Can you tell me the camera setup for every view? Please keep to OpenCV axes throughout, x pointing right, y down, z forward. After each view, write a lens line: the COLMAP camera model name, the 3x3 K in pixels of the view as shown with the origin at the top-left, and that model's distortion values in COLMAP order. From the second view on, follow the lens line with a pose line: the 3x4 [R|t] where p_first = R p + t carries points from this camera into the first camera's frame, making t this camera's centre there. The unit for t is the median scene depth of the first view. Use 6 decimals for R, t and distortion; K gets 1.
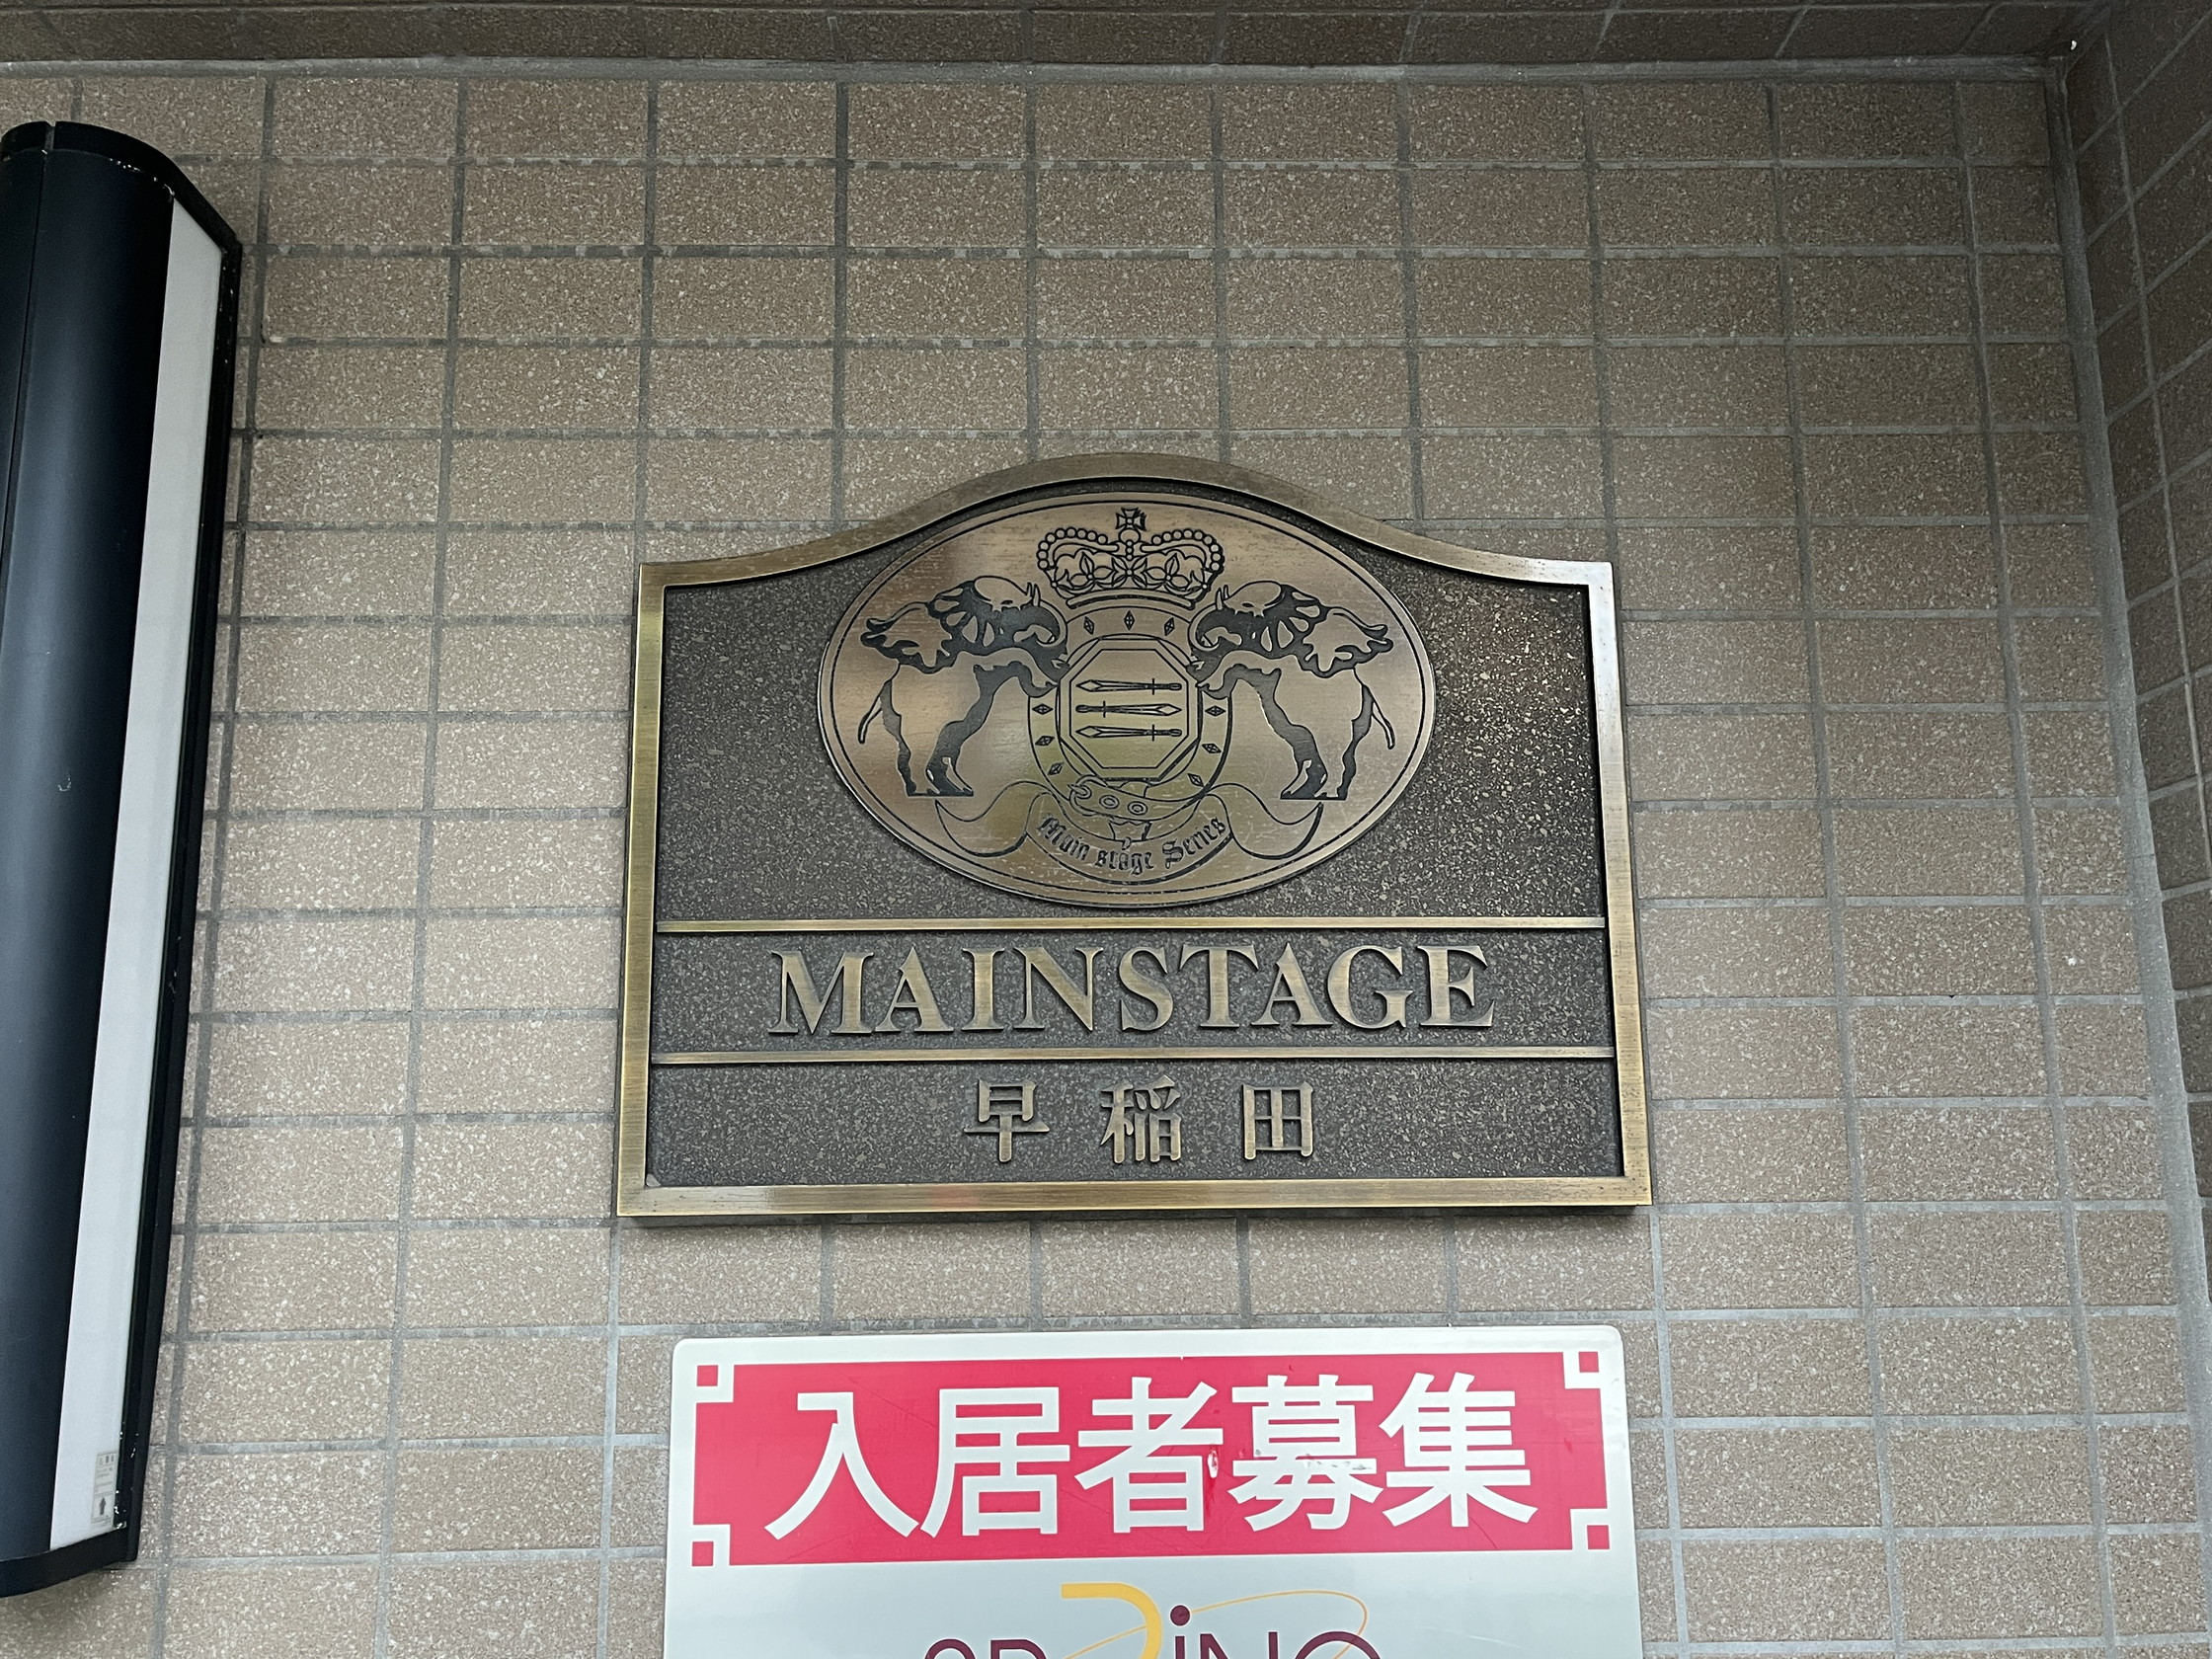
lens RADIAL K [[1934.2, 0, 1105.0], [0, 1934.2, 829.4], [0, 0, 1]] dist [0.000789, -0.000777]
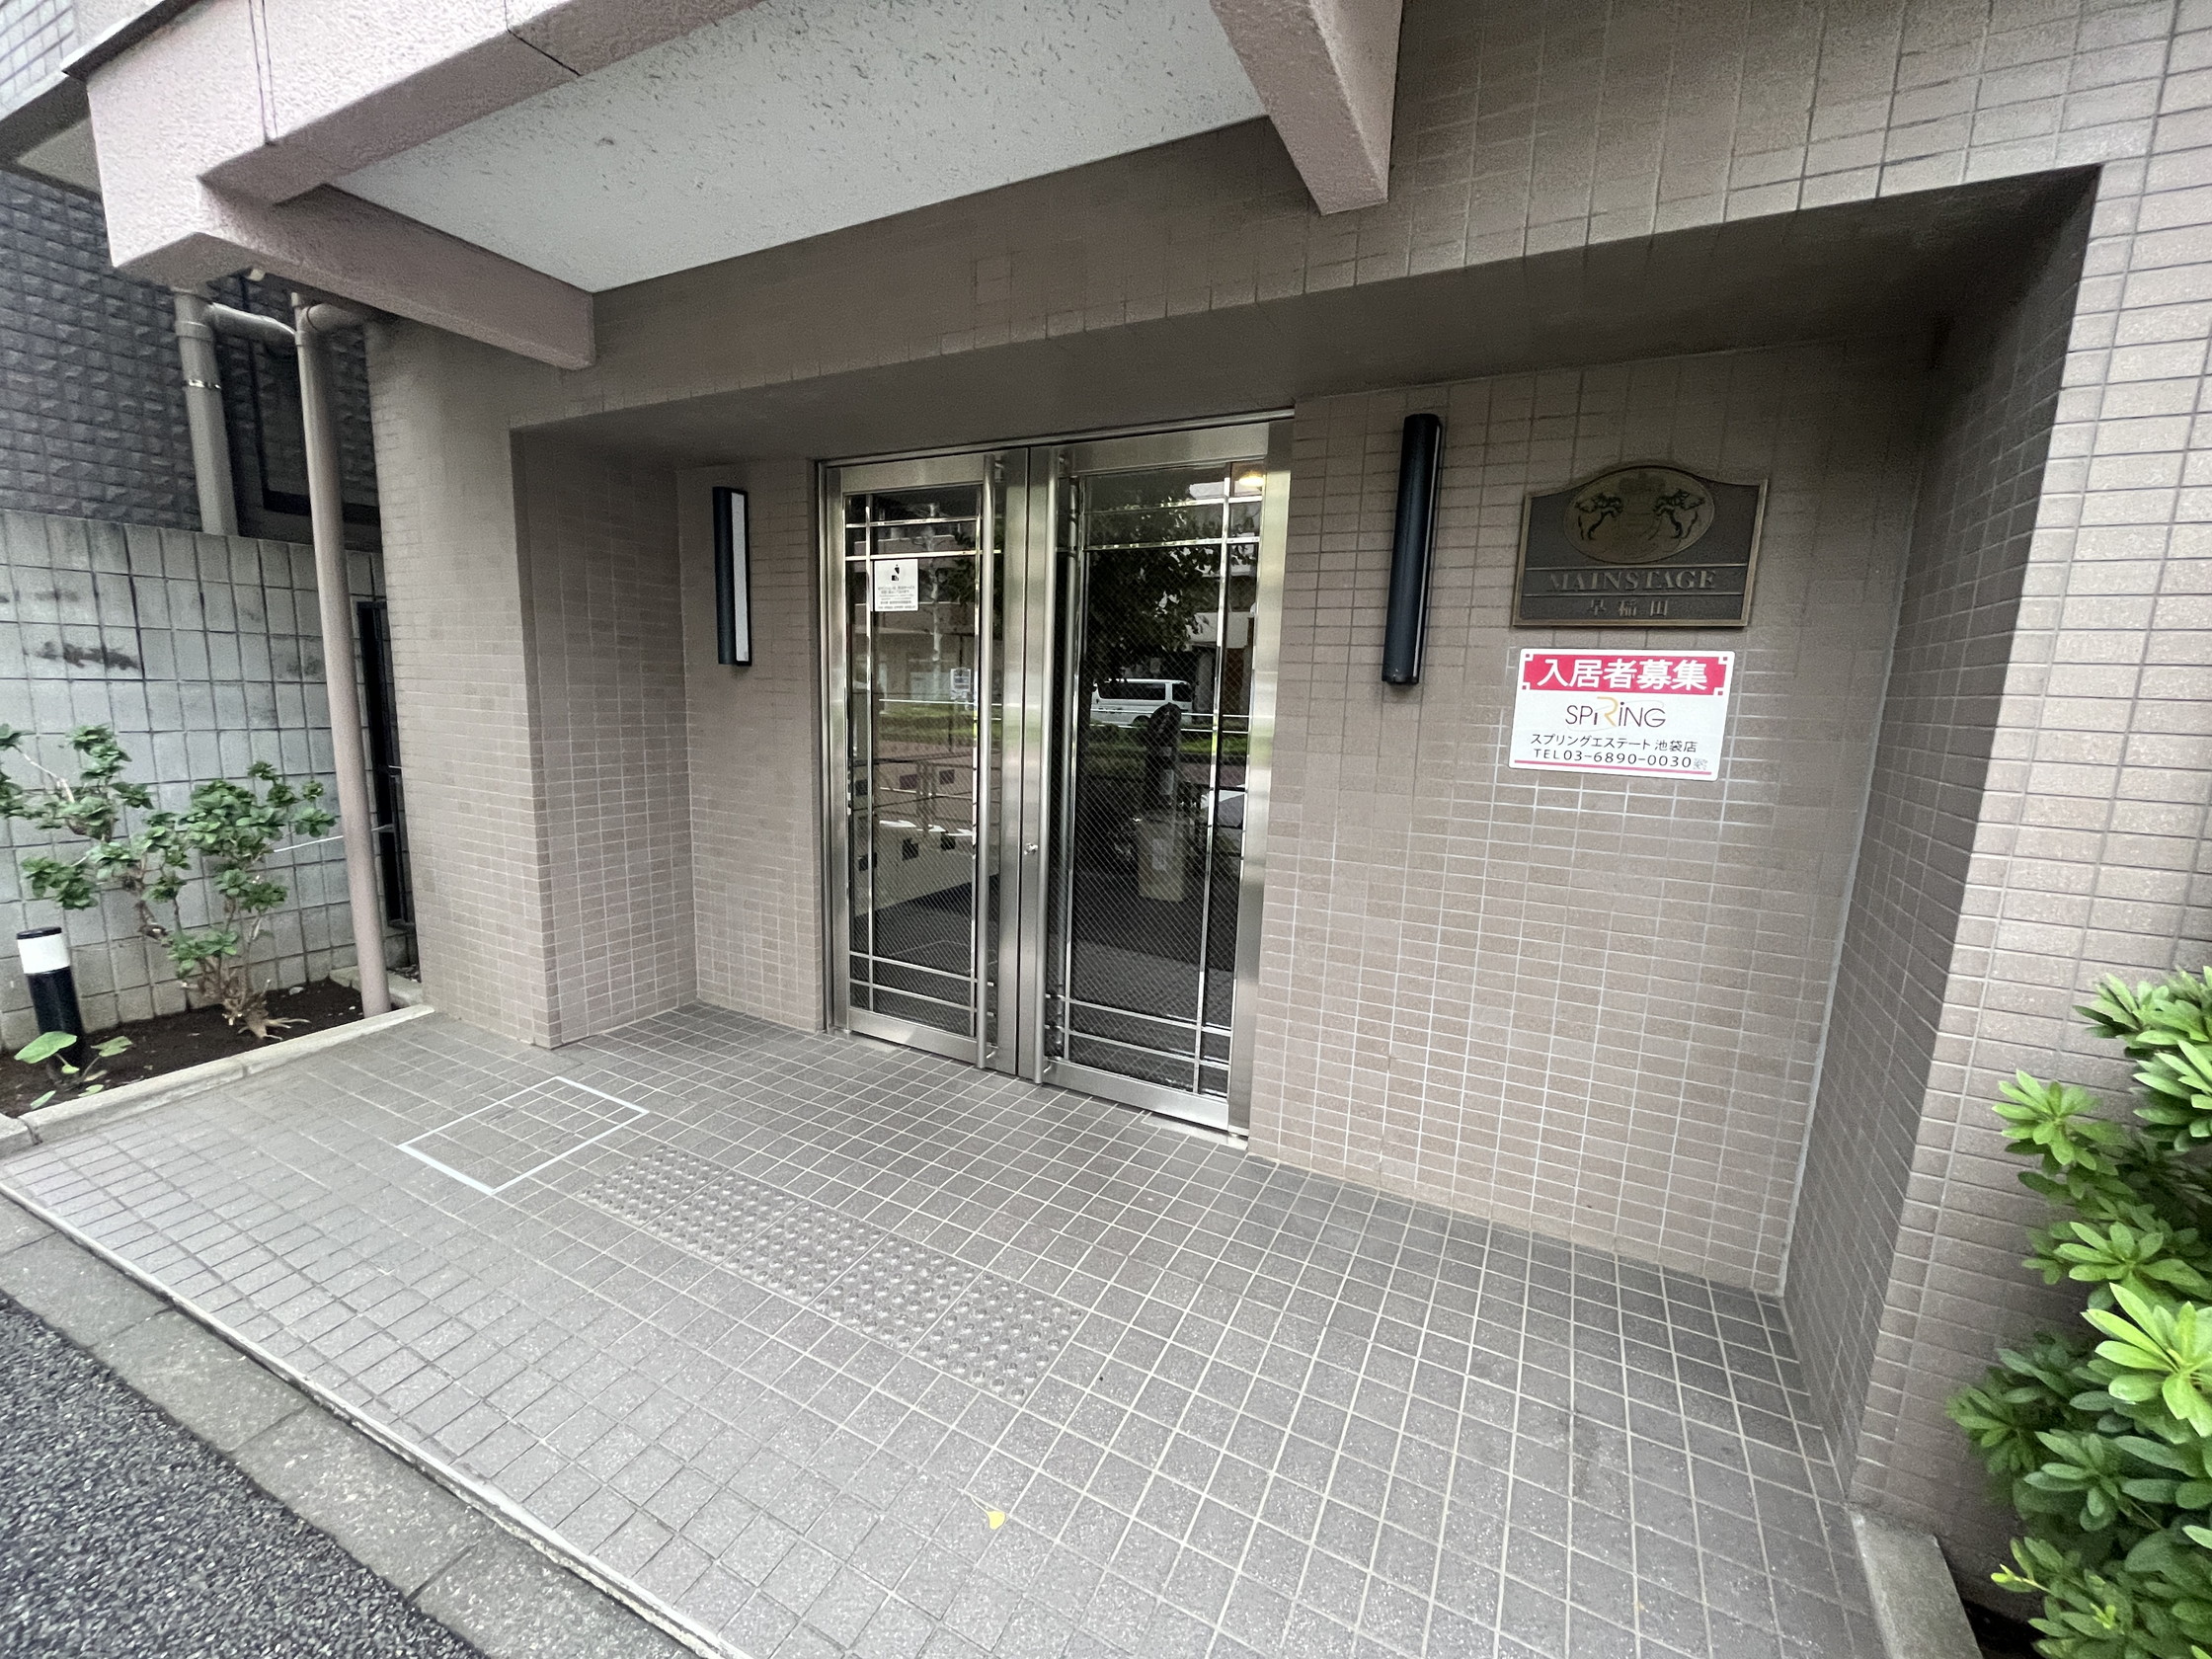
lens RADIAL K [[900.5, 0, 1106.1], [0, 900.5, 823.3], [0, 0, 1]] dist [0.000188, -0.000039]
pose [[0.877466, 0.116109, -0.465373, -0.014685], [0.069858, 0.928974, 0.363494, -0.273658], [0.474524, -0.351463, 0.807032, -1.718085]]
